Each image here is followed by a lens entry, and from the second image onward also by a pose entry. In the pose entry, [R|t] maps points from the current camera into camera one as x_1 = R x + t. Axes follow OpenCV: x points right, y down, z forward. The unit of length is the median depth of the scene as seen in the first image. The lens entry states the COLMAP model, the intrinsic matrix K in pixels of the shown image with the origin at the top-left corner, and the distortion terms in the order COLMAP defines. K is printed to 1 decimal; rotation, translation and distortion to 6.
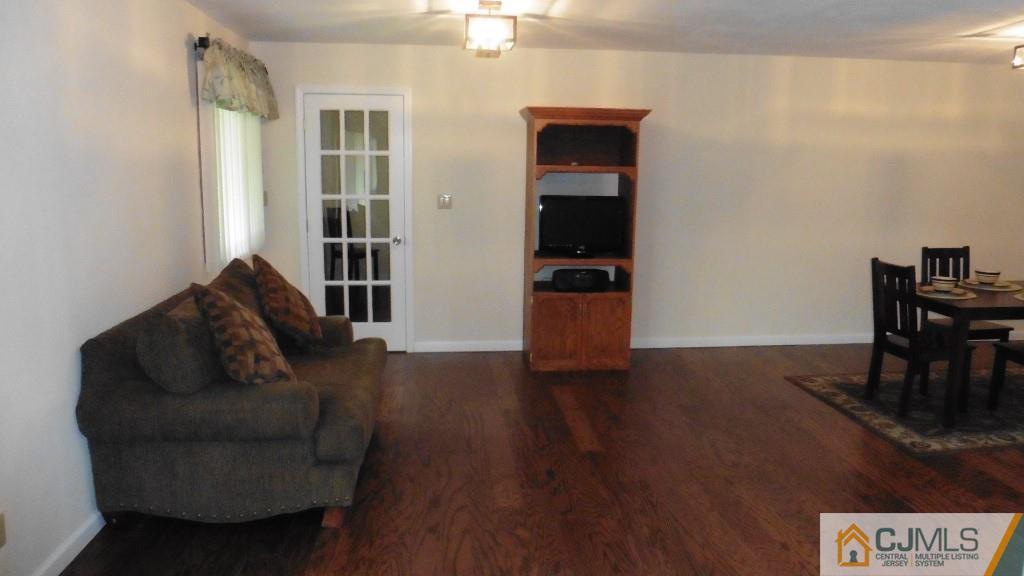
lens RADIAL K [[758.2, 0, 516.7], [0, 758.2, 285.6], [0, 0, 1]] dist [-0.049238, 0.038087]
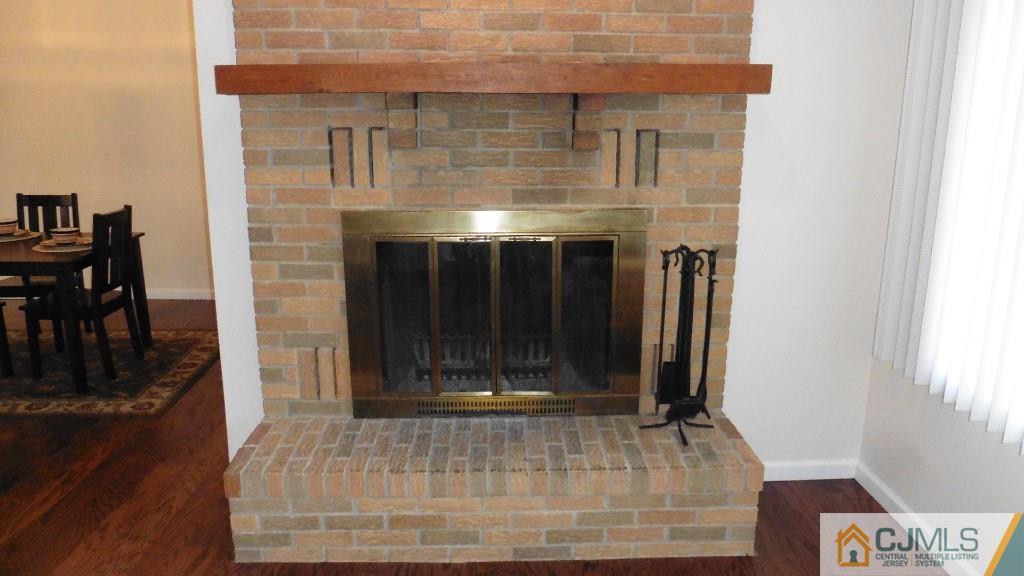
lens RADIAL K [[758.2, 0, 512.7], [0, 758.2, 296.1], [0, 0, 1]] dist [-0.049238, 0.038087]
pose [[0.996397, 0.019167, -0.082622, 1.295444], [-0.012947, 0.997087, 0.075165, -0.004183], [0.083822, -0.073824, 0.993742, 0.154356]]
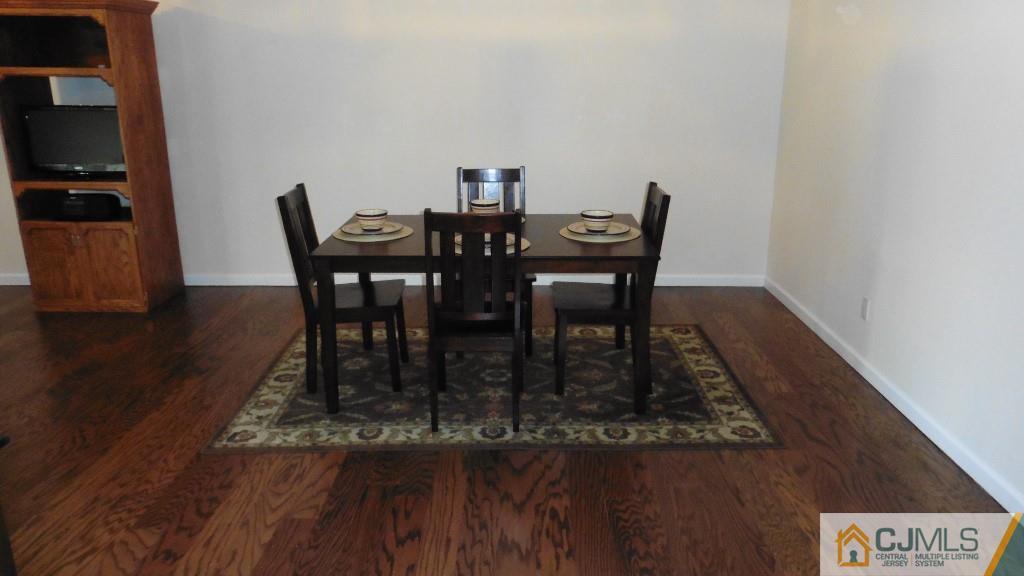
lens RADIAL K [[758.2, 0, 511.7], [0, 758.2, 281.8], [0, 0, 1]] dist [-0.049238, 0.038087]
pose [[0.991727, 0.023139, -0.126259, 0.728854], [-0.008942, 0.993683, 0.111870, -0.023604], [0.128049, -0.109816, 0.985669, 0.247450]]
